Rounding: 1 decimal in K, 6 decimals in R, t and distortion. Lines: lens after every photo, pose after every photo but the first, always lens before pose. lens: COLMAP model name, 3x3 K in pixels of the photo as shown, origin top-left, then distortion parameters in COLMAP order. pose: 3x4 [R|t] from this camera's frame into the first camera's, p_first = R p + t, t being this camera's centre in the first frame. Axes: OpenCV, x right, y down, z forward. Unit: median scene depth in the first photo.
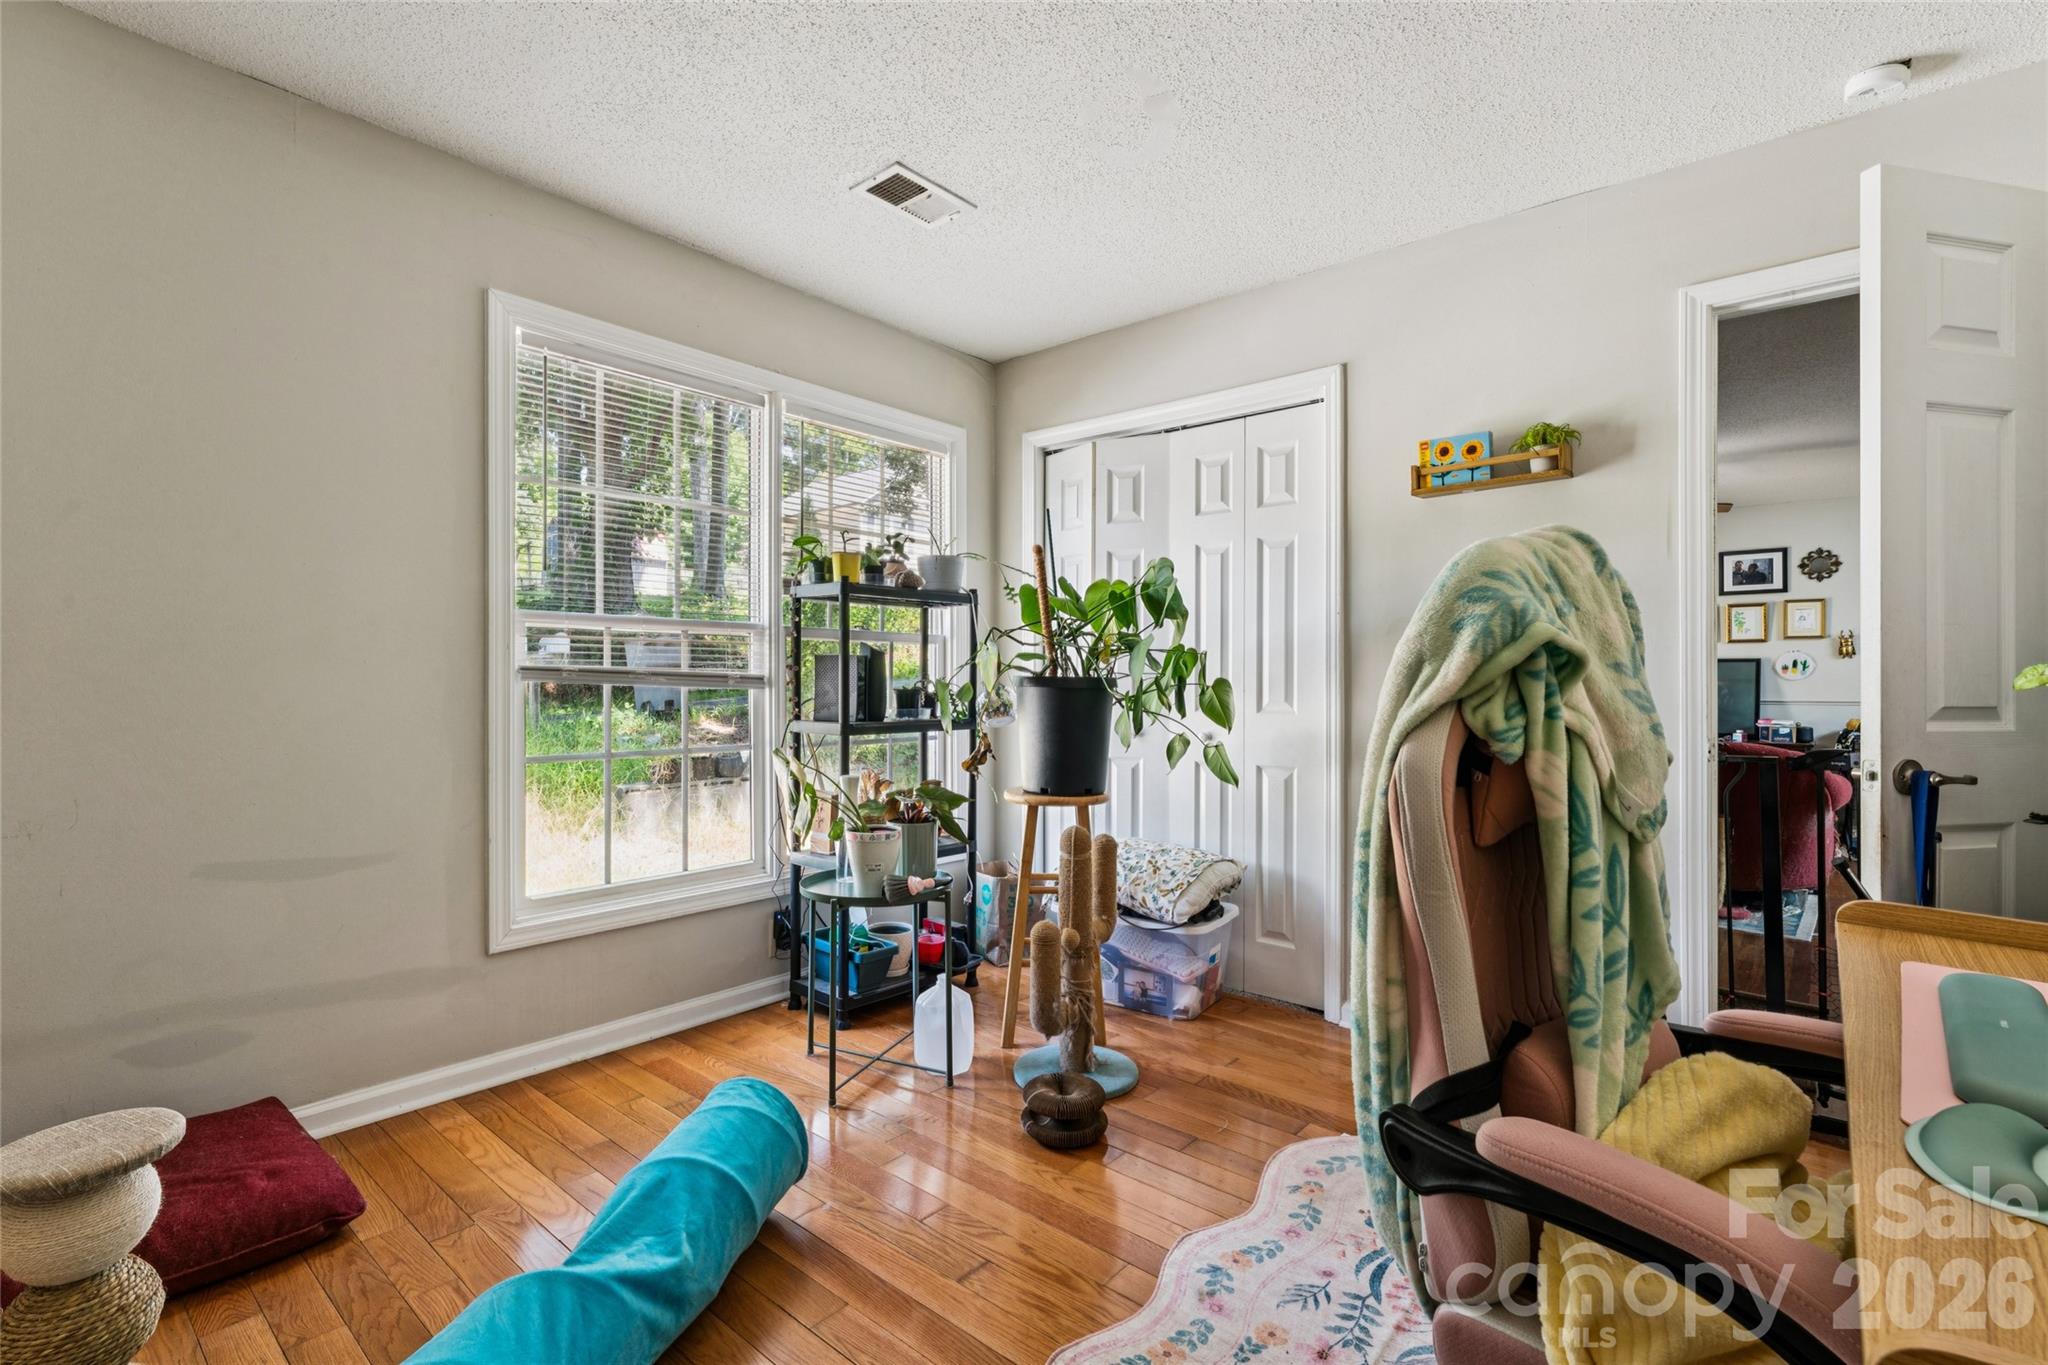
lens RADIAL K [[934.3, 0, 1033.4], [0, 934.3, 688.5], [0, 0, 1]] dist [0.002967, 0.000395]
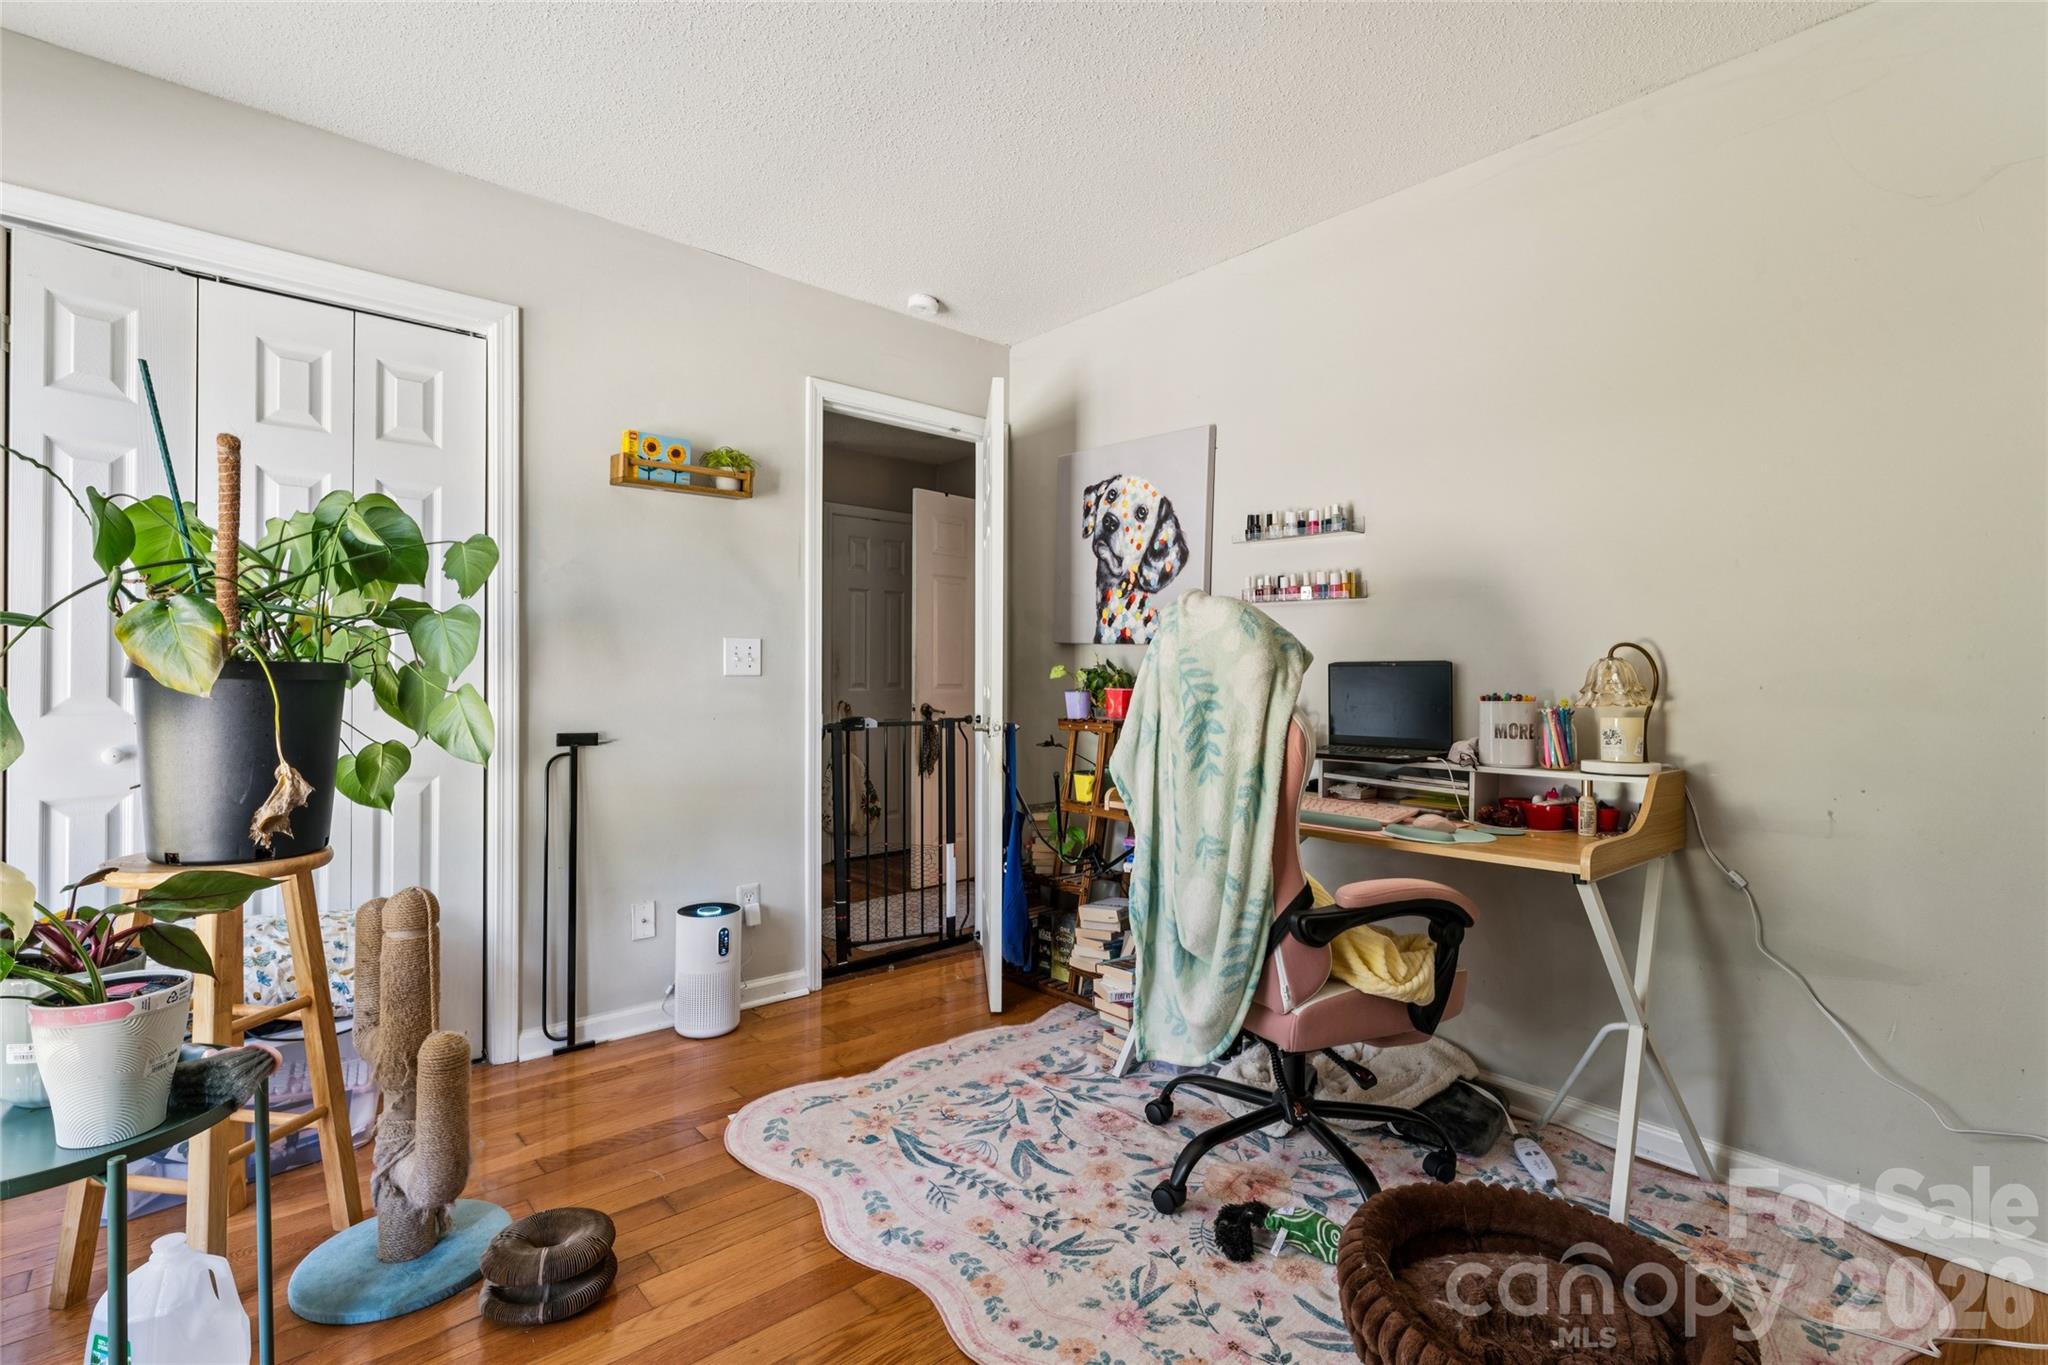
lens RADIAL K [[934.3, 0, 1034.4], [0, 934.3, 674.5], [0, 0, 1]] dist [0.002967, 0.000395]
pose [[0.141661, -0.007592, 0.989886, -0.526177], [-0.002935, 0.999963, 0.008089, -0.012781], [-0.989911, -0.004051, 0.141633, 0.440649]]
